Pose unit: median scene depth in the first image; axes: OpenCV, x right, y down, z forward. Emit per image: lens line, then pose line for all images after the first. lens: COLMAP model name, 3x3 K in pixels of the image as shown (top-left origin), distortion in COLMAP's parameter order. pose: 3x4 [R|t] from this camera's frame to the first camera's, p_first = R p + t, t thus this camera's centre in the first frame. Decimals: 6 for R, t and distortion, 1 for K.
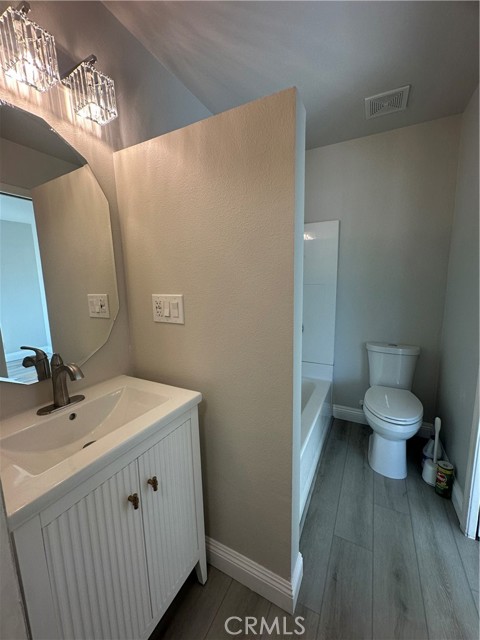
lens RADIAL K [[256.5, 0, 240.0], [0, 256.5, 320.0], [0, 0, 1]] dist [-0.000255, -0.000024]
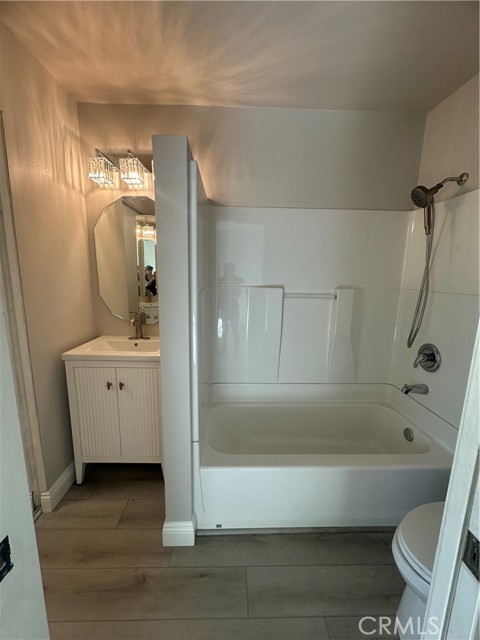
lens RADIAL K [[256.5, 0, 240.0], [0, 256.5, 320.0], [0, 0, 1]] dist [-0.000255, -0.000024]
pose [[0.484012, 0.185871, -0.855093, 0.996555], [-0.161769, 0.979344, 0.121313, -0.132280], [0.859979, 0.079611, 0.504082, 0.464872]]
